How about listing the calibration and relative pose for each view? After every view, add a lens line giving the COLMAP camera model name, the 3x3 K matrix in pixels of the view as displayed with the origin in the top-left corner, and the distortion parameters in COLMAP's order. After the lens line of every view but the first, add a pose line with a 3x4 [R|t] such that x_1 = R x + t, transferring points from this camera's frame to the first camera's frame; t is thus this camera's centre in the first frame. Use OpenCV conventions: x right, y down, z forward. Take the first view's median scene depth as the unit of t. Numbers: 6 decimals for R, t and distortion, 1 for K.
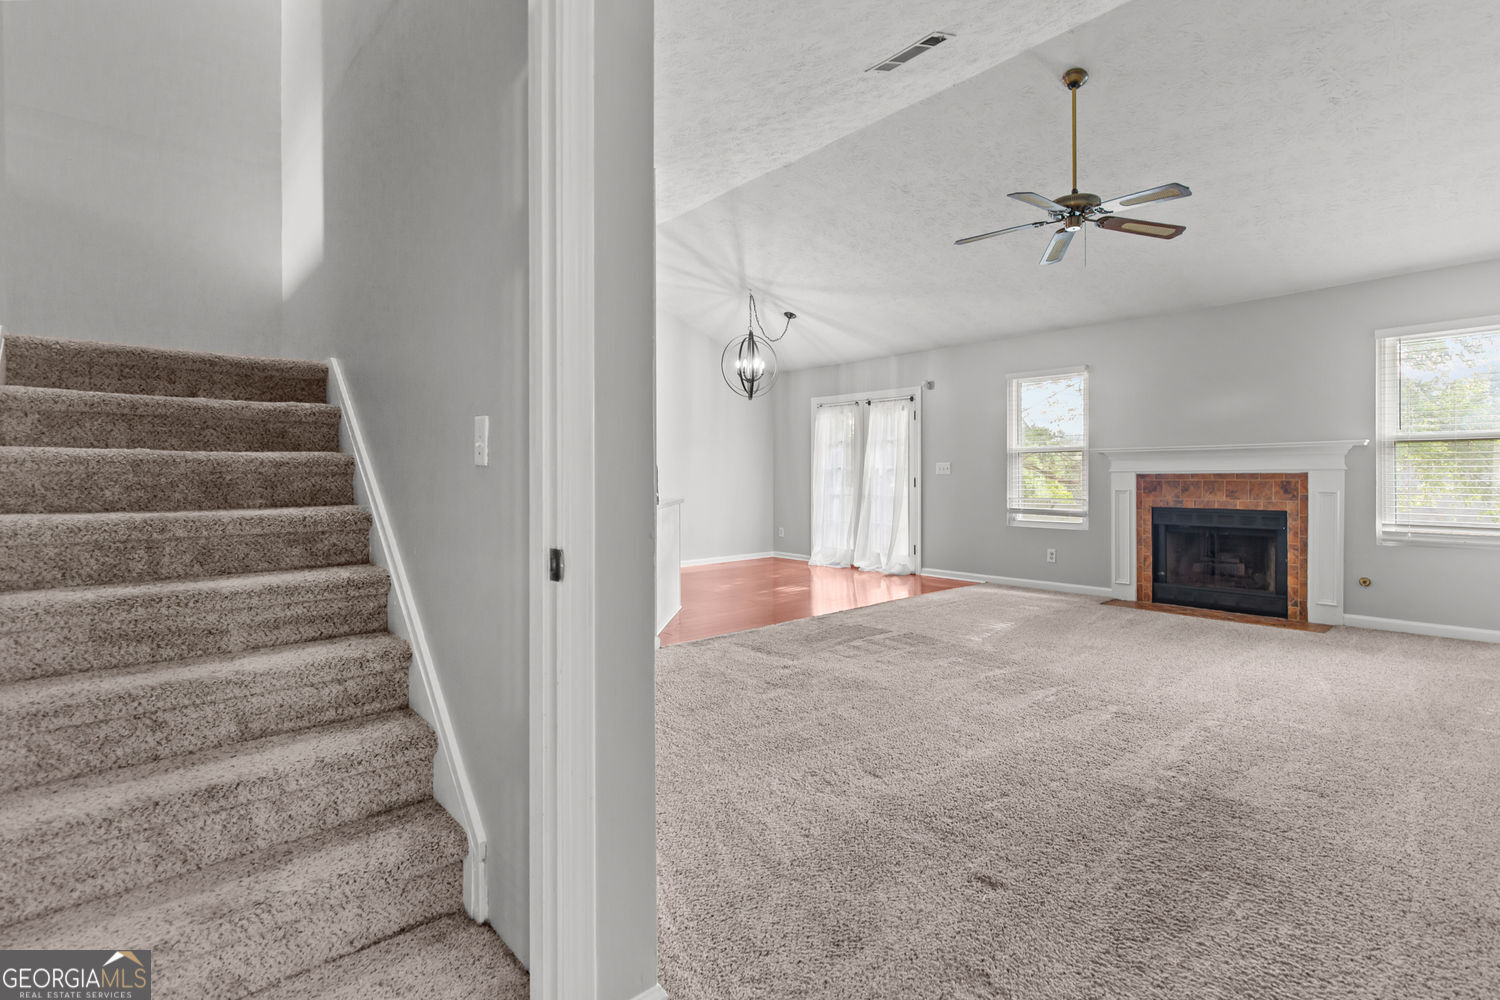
lens RADIAL K [[688.1, 0, 774.9], [0, 688.1, 478.0], [0, 0, 1]] dist [0.007074, -0.001005]
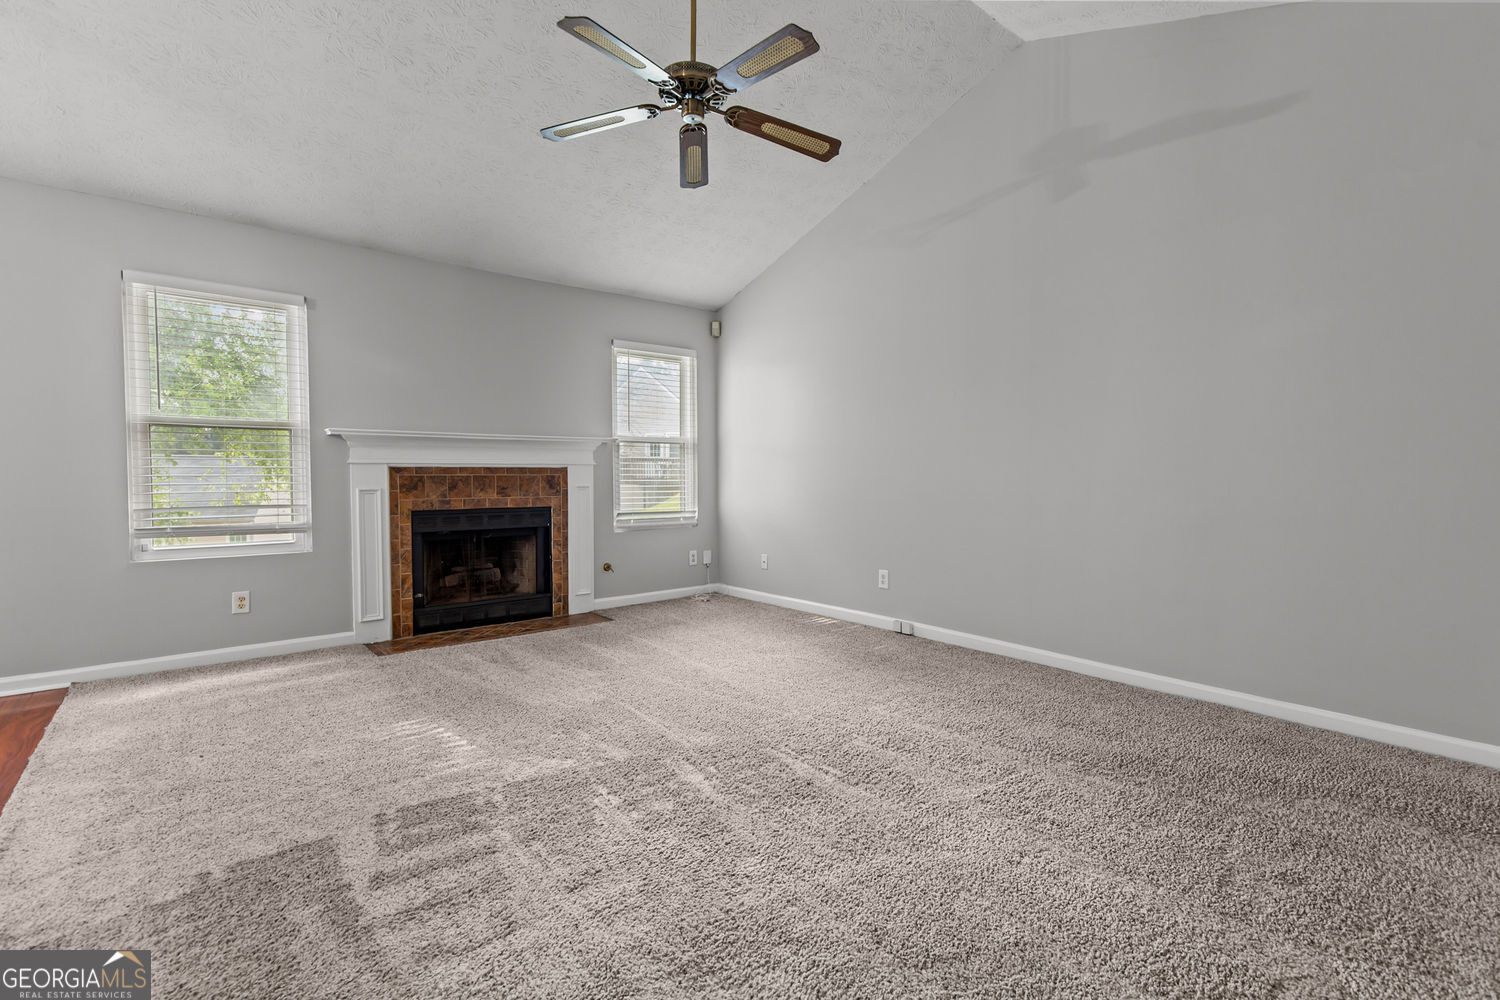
lens RADIAL K [[688.1, 0, 765.1], [0, 688.1, 502.9], [0, 0, 1]] dist [0.007074, -0.001005]
pose [[0.022180, -0.040044, 0.998952, -0.215744], [-0.000946, 0.999196, 0.040074, 0.003133], [-0.999754, -0.001834, 0.022124, 0.649757]]
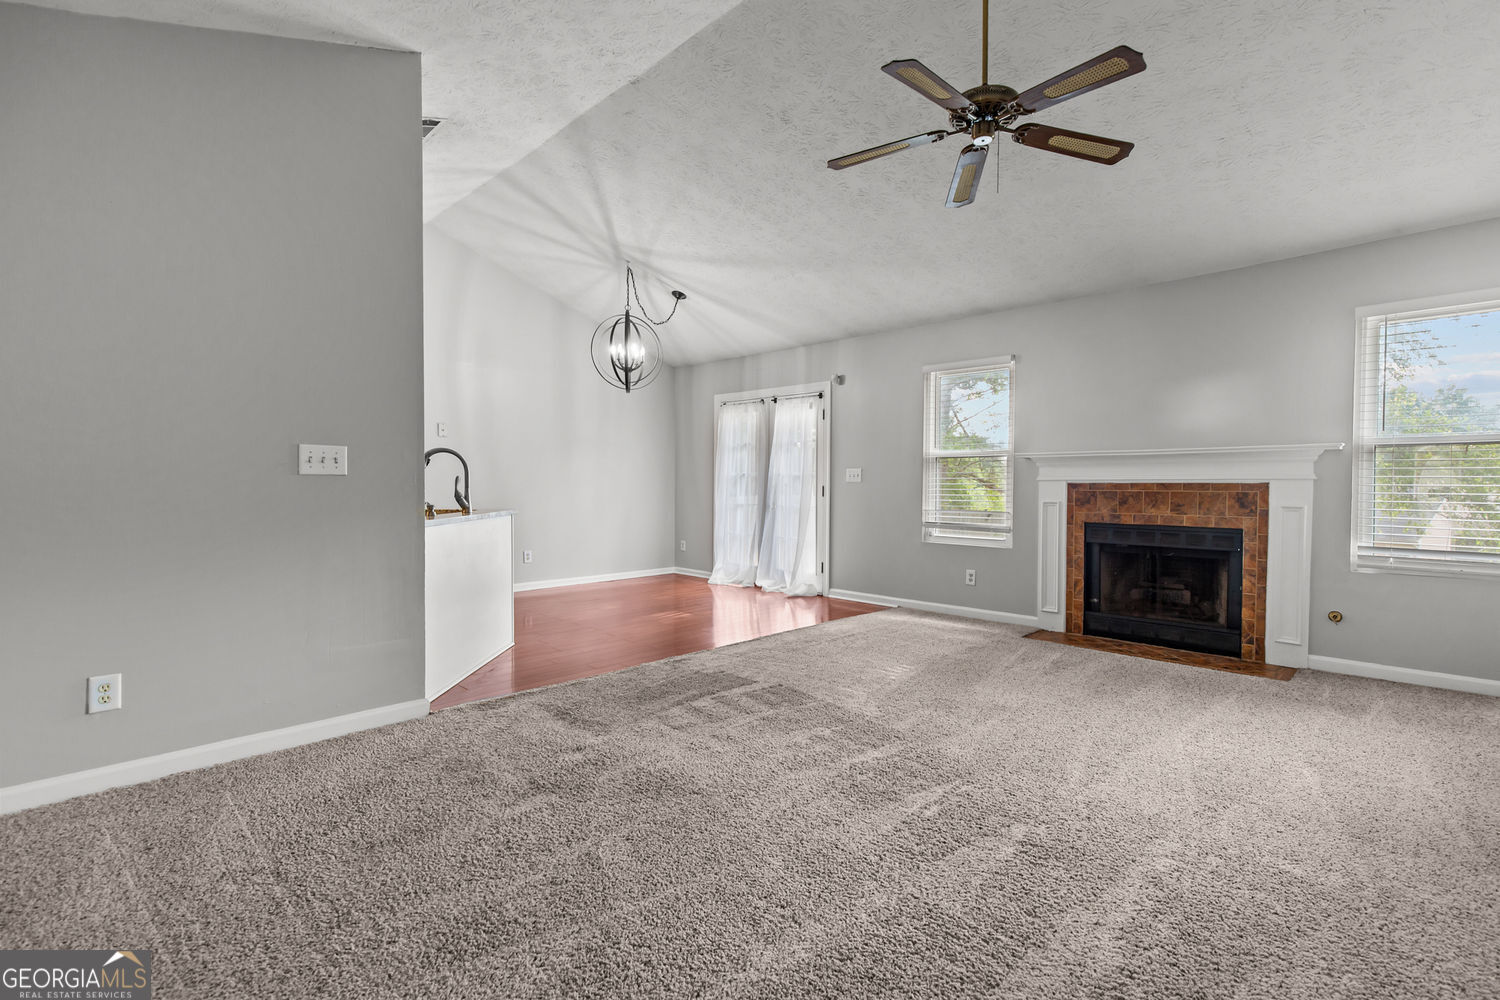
lens RADIAL K [[688.1, 0, 757.4], [0, 688.1, 497.7], [0, 0, 1]] dist [0.007074, -0.001005]
pose [[0.998576, 0.007002, 0.052892, 0.111072], [-0.007929, 0.999818, 0.017336, 0.000546], [-0.052761, -0.017731, 0.998450, 0.196013]]
